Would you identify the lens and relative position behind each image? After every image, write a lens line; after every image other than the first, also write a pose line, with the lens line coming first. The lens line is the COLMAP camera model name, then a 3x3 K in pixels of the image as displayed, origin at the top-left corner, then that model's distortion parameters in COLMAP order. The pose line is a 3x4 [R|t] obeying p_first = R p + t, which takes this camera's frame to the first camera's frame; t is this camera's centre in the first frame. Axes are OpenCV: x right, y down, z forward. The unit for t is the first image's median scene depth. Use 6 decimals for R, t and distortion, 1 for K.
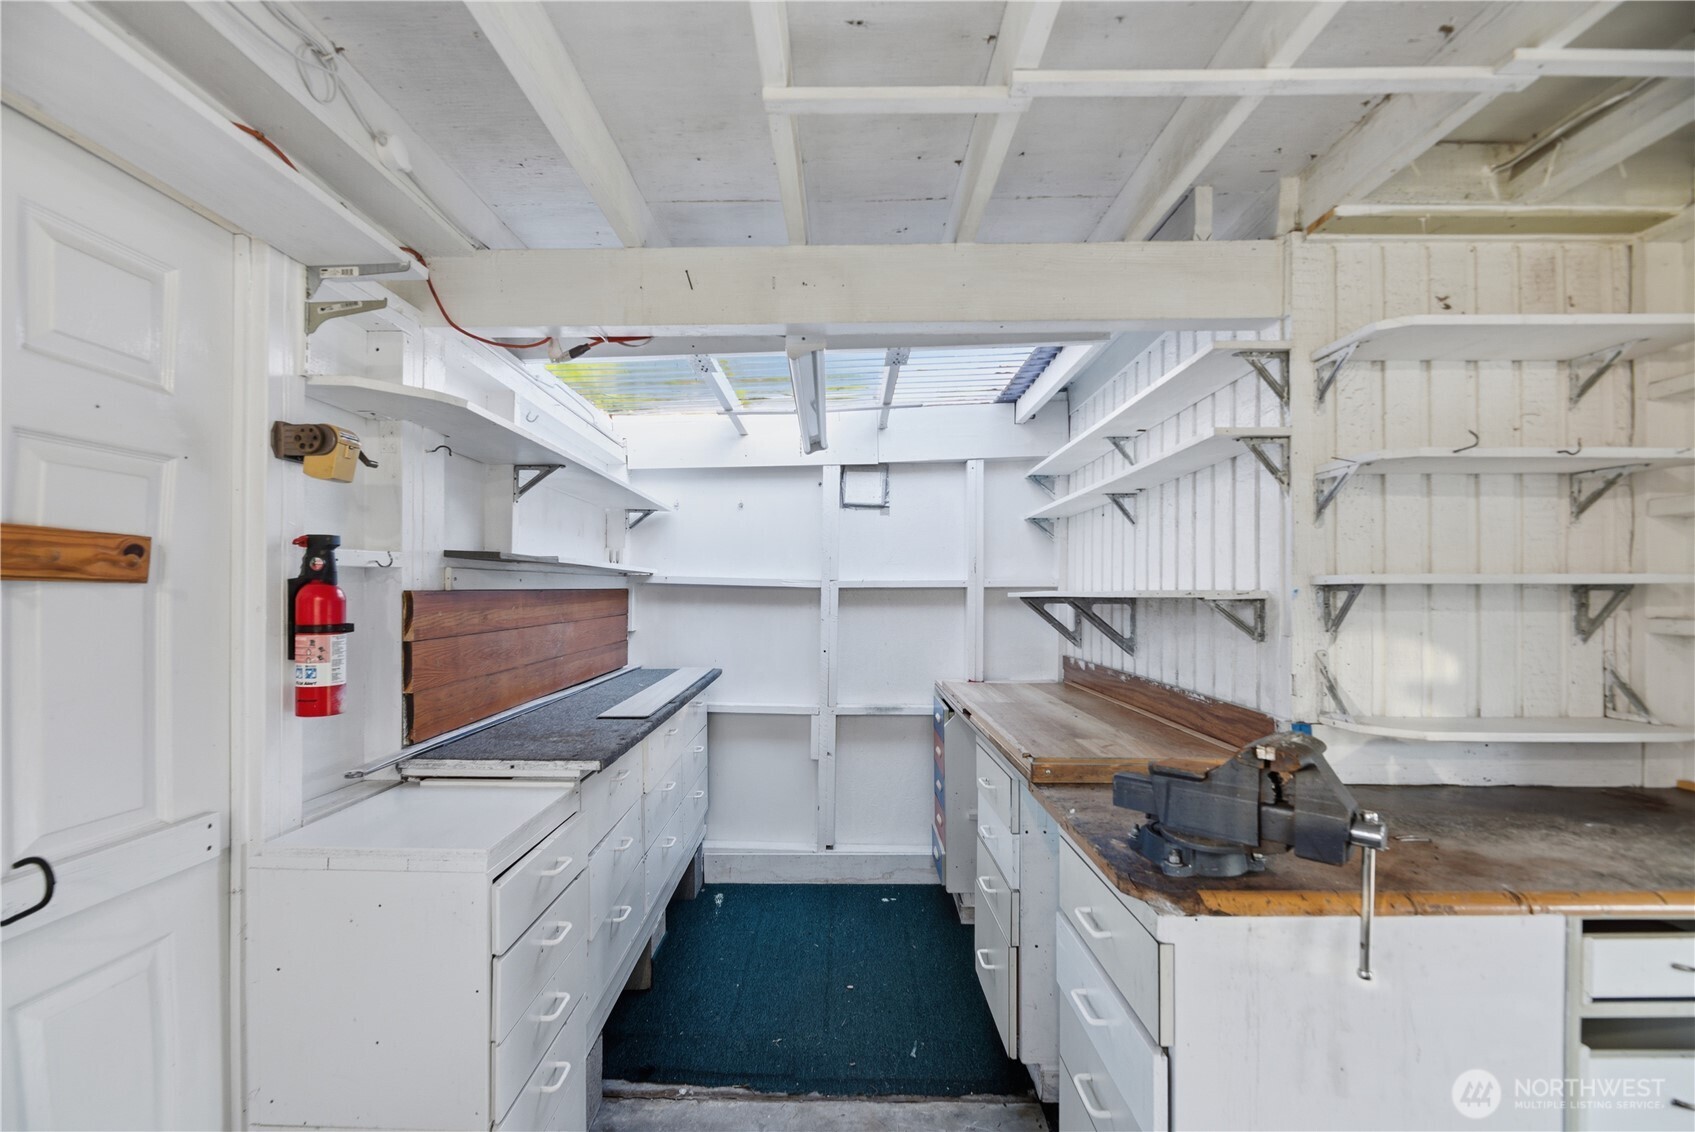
lens RADIAL K [[694.8, 0, 837.7], [0, 694.8, 592.1], [0, 0, 1]] dist [0.000003, -0.000021]
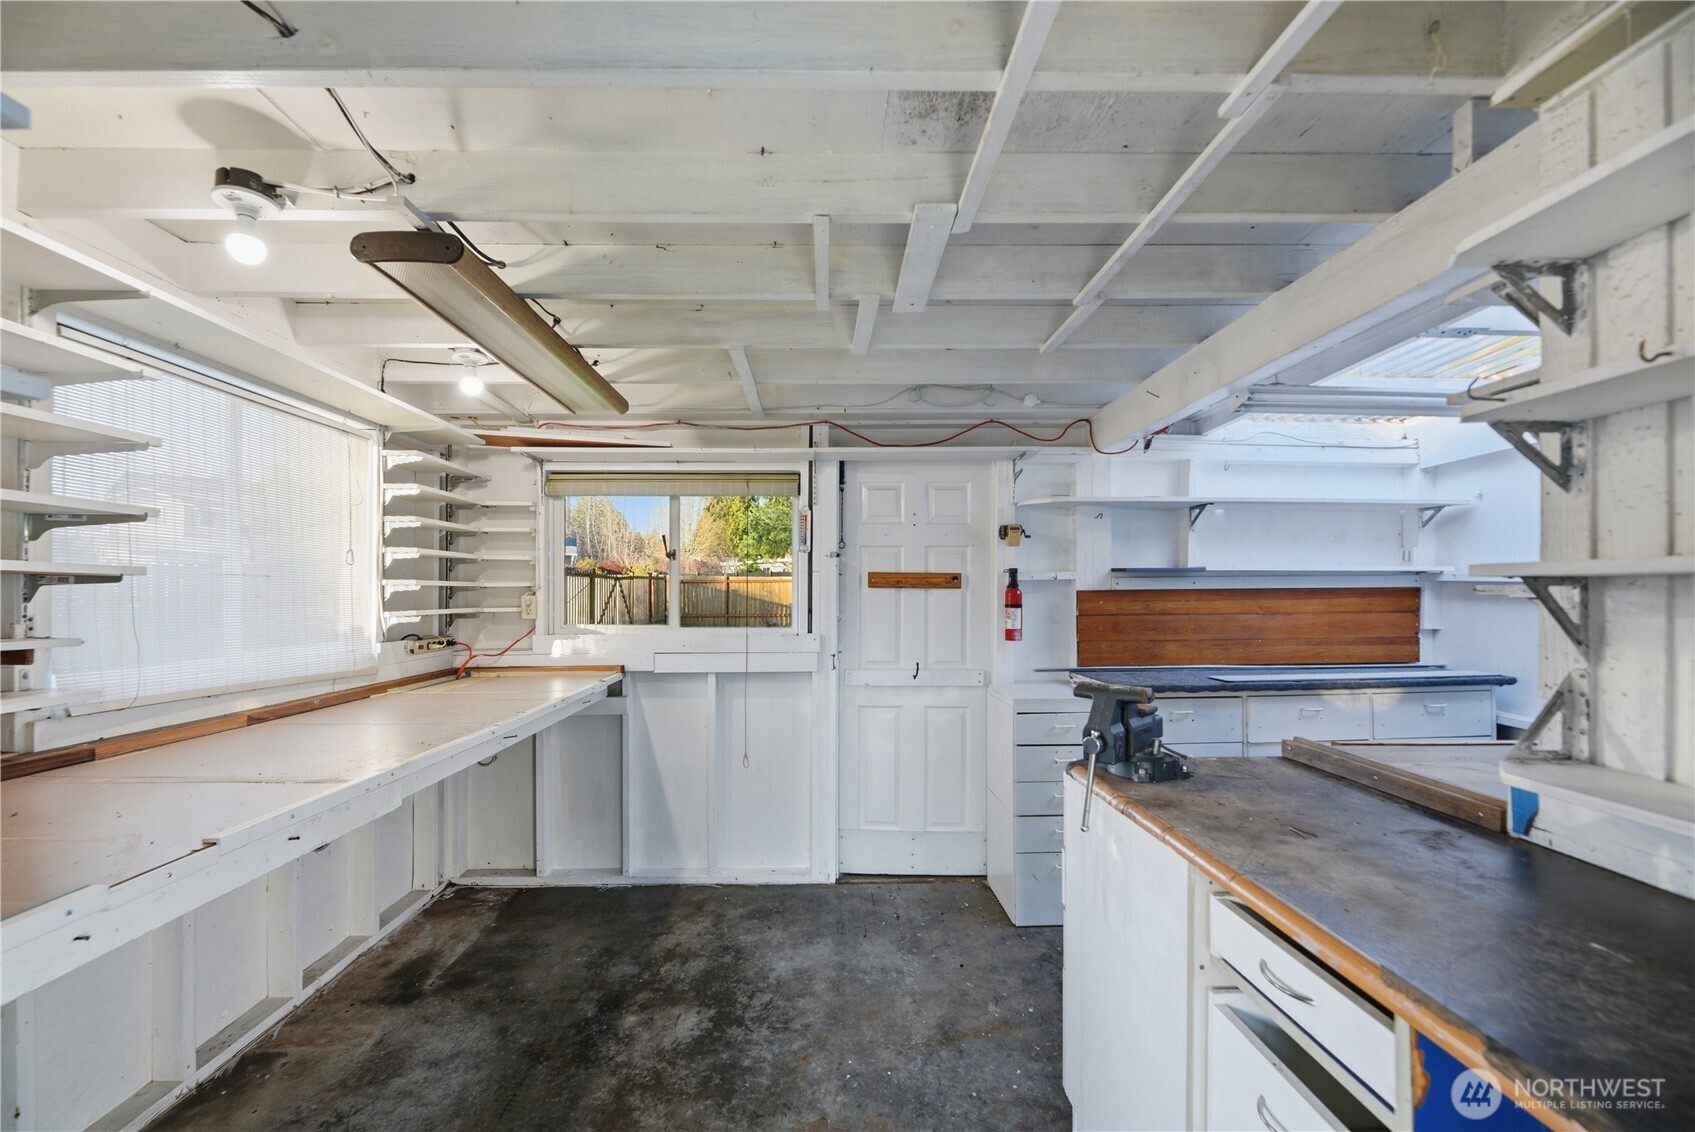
lens RADIAL K [[694.8, 0, 839.9], [0, 694.8, 584.5], [0, 0, 1]] dist [0.000003, -0.000021]
pose [[0.047887, -0.012577, -0.998774, 1.659608], [0.002547, 0.999919, -0.012470, 0.005081], [0.998849, -0.001947, 0.047916, 0.257643]]
